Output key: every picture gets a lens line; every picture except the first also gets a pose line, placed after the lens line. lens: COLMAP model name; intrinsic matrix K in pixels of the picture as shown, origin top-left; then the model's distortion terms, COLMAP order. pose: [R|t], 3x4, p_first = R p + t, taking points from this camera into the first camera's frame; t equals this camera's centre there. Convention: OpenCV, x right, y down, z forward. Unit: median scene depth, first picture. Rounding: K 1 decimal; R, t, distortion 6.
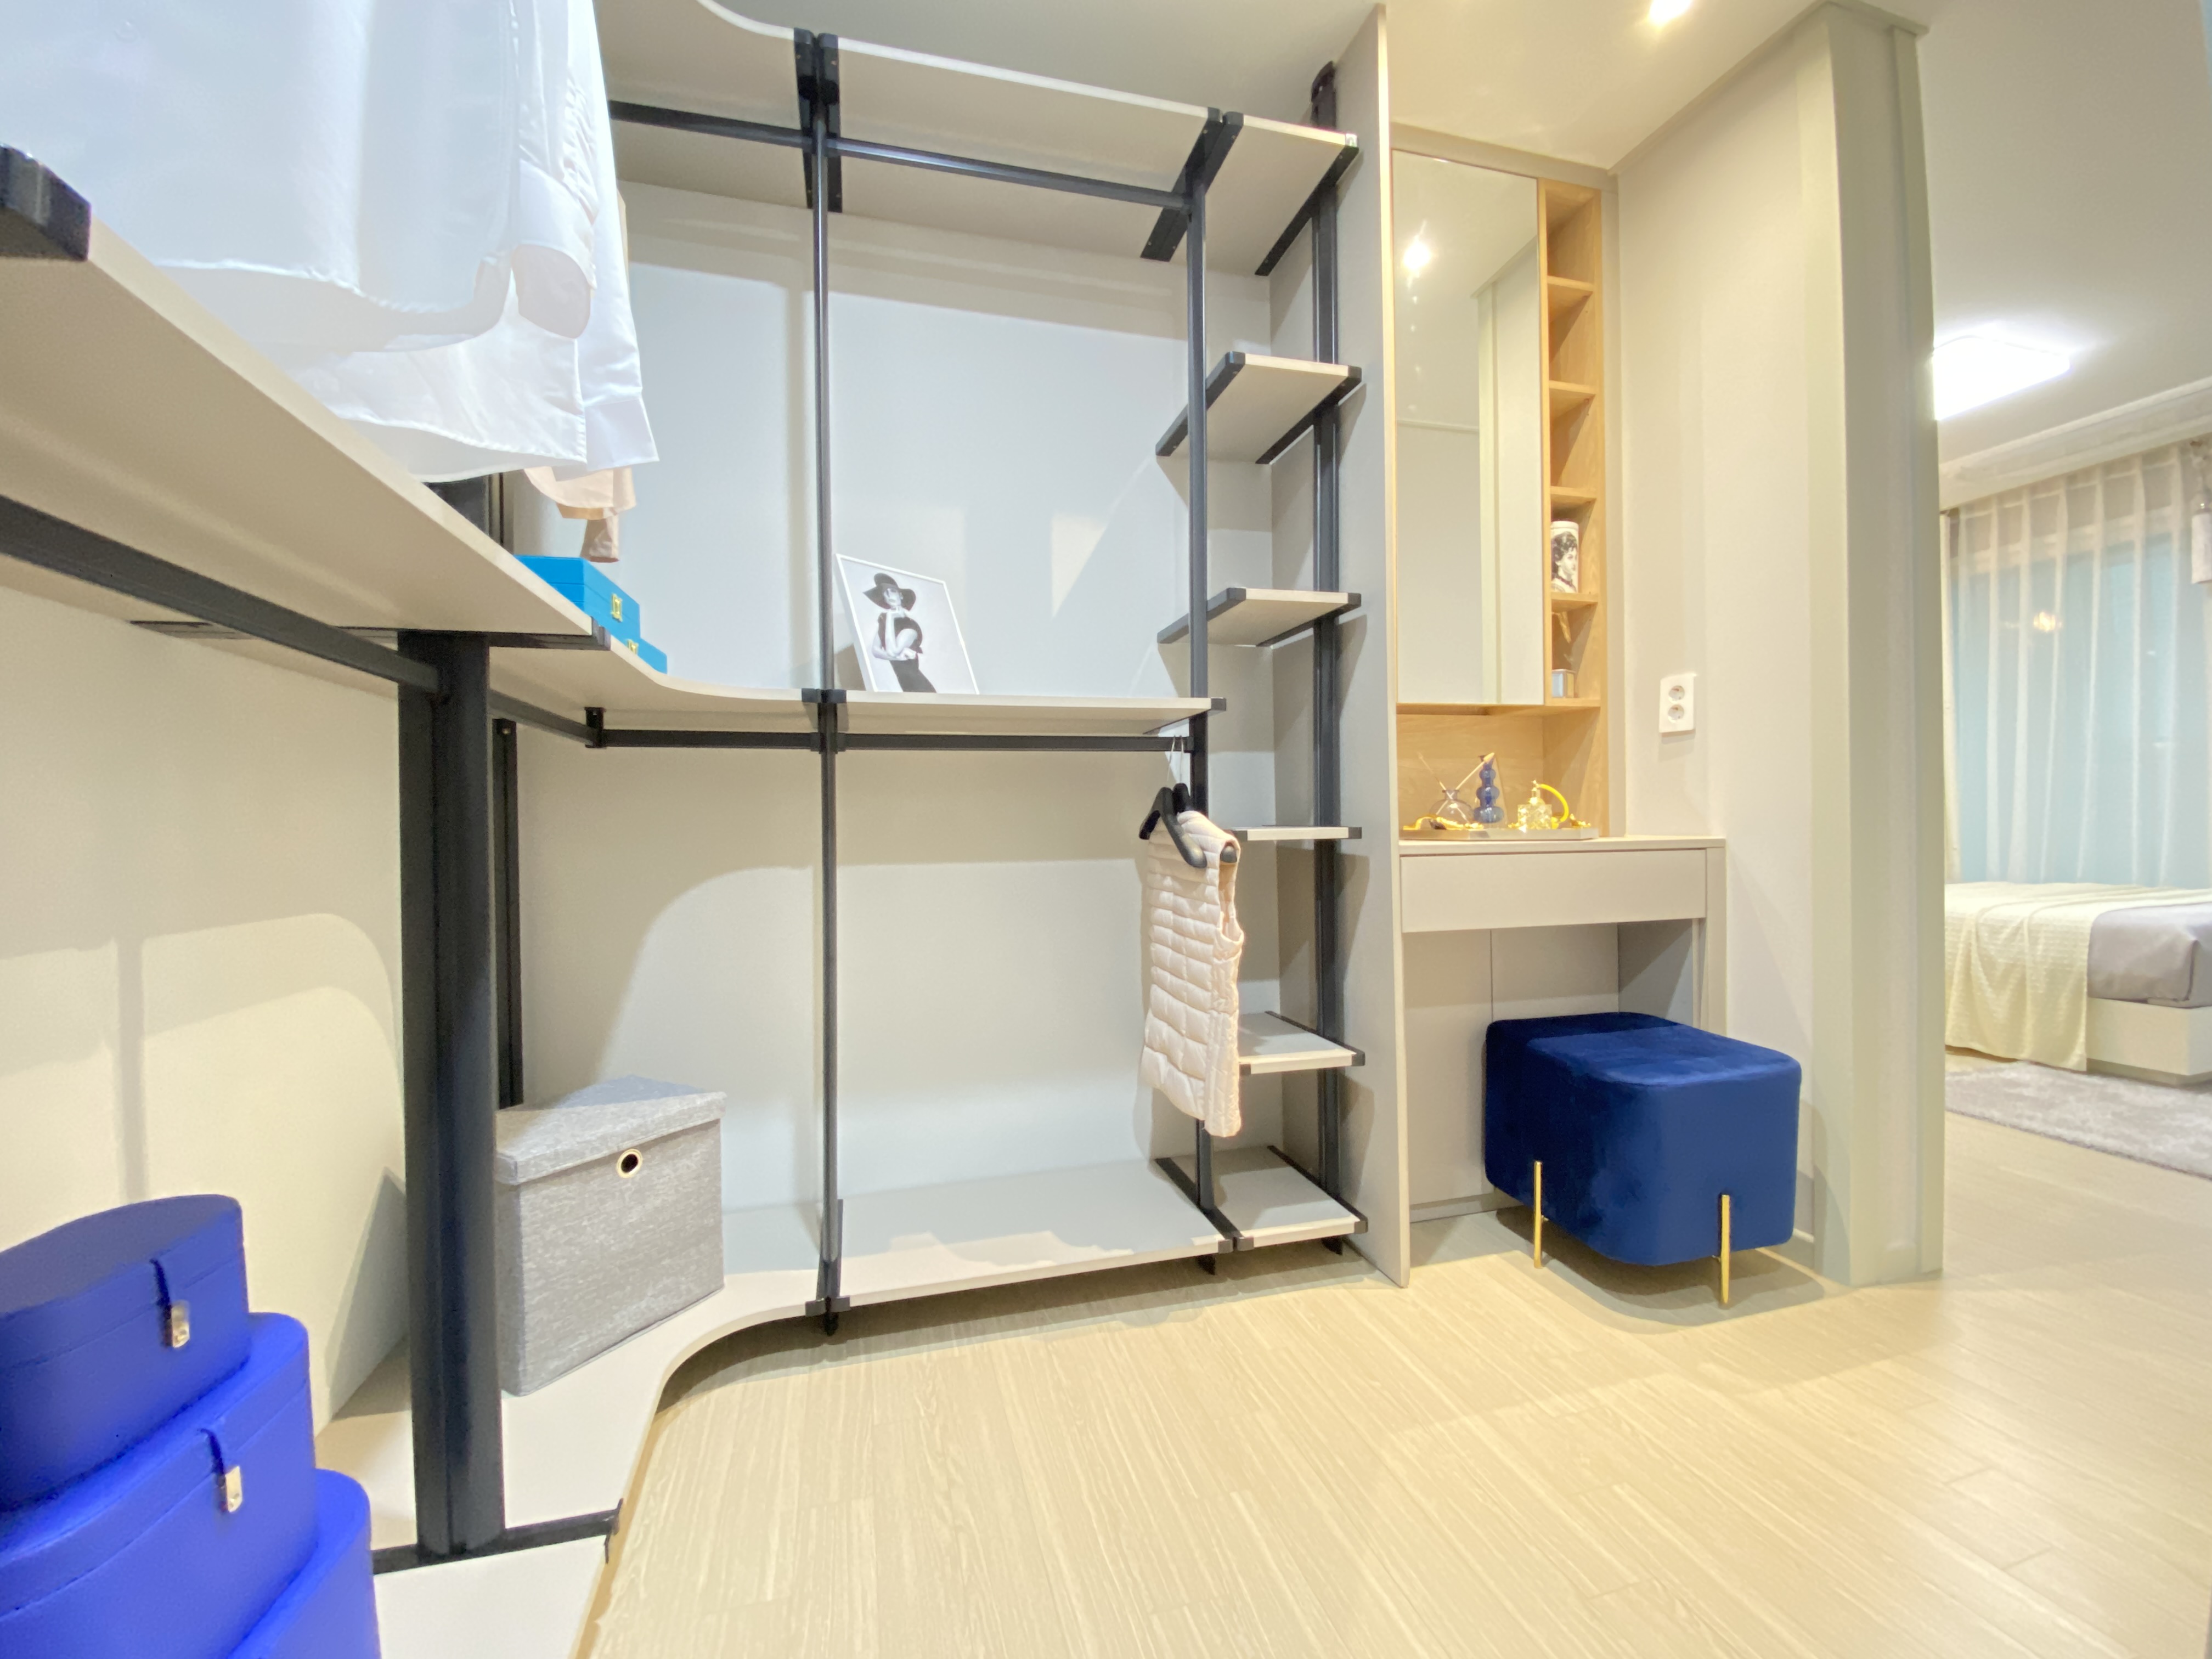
lens RADIAL K [[883.2, 0, 1079.8], [0, 883.2, 828.2], [0, 0, 1]] dist [0.023881, -0.019622]
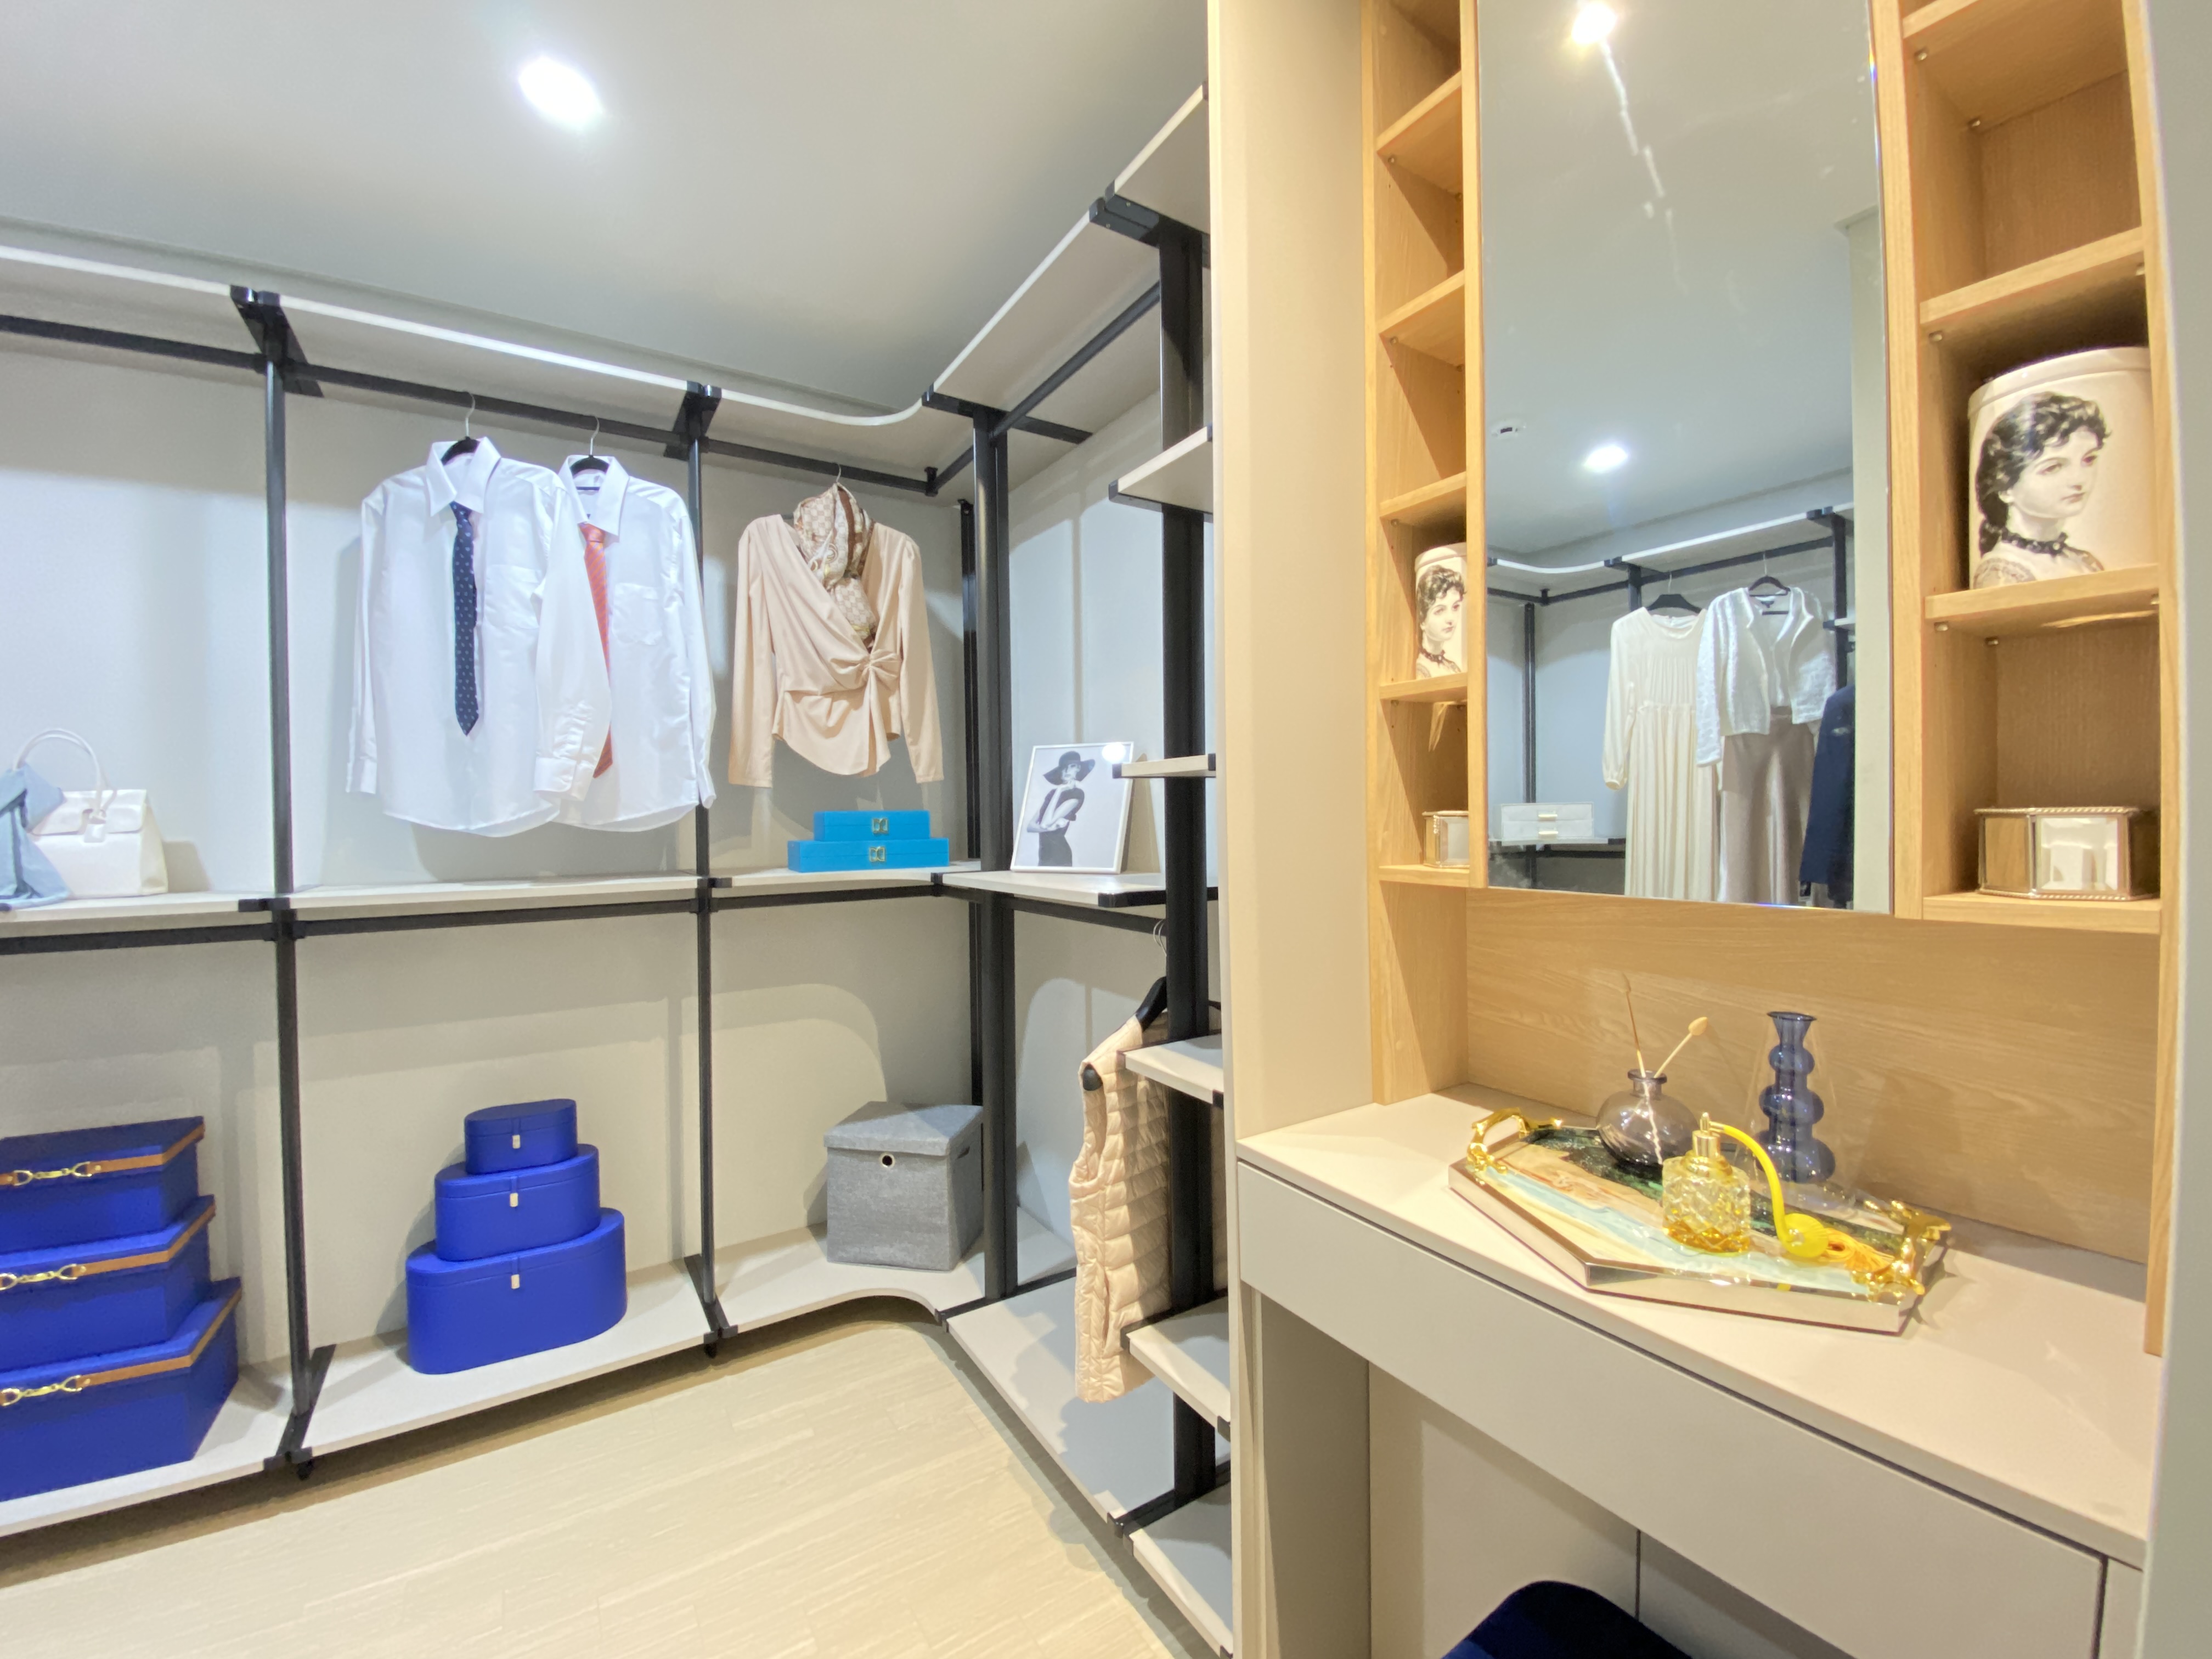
lens RADIAL K [[891.5, 0, 1091.0], [0, 891.5, 830.7], [0, 0, 1]] dist [0.028752, -0.024024]
pose [[0.302369, 0.028172, -0.952774, 0.925908], [0.006053, 0.999486, 0.031474, -0.224325], [0.953172, -0.015284, 0.302043, 0.686976]]
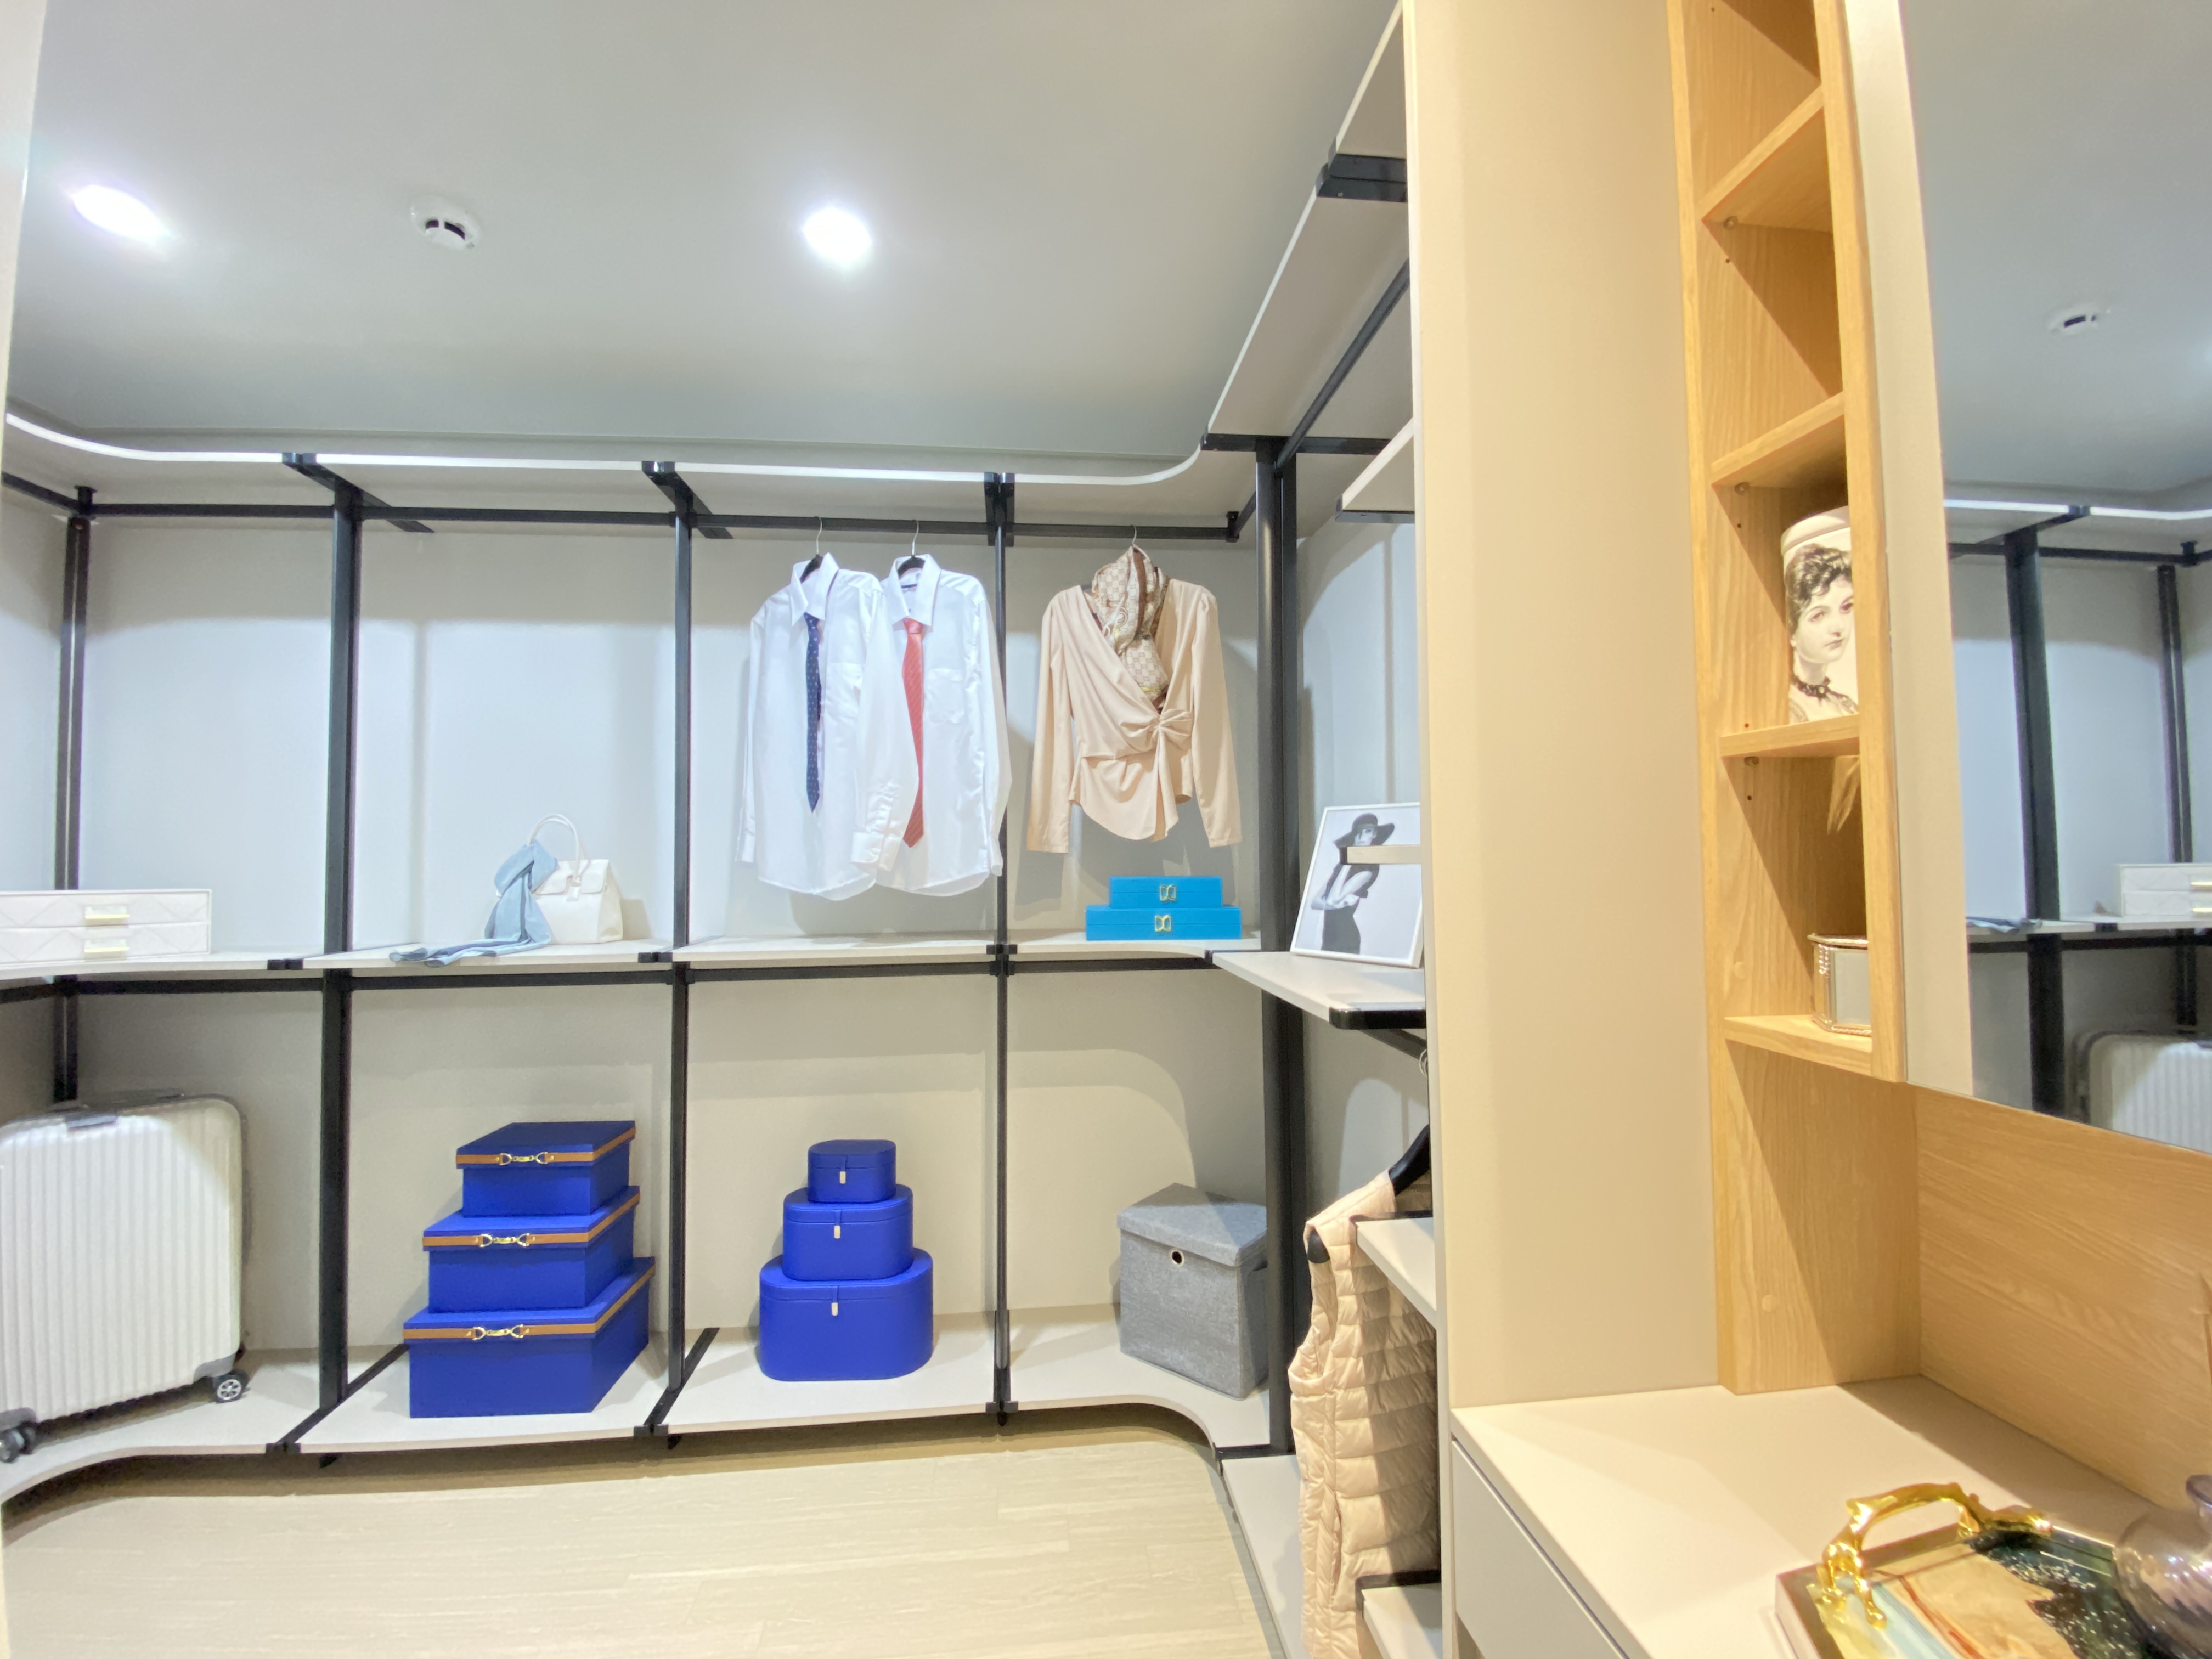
lens RADIAL K [[891.5, 0, 1091.0], [0, 891.5, 830.7], [0, 0, 1]] dist [0.028752, -0.024024]
pose [[-0.156146, -0.014388, -0.987629, 0.826068], [0.007091, 0.999852, -0.015687, -0.261811], [0.987709, -0.009453, -0.156021, 0.871378]]
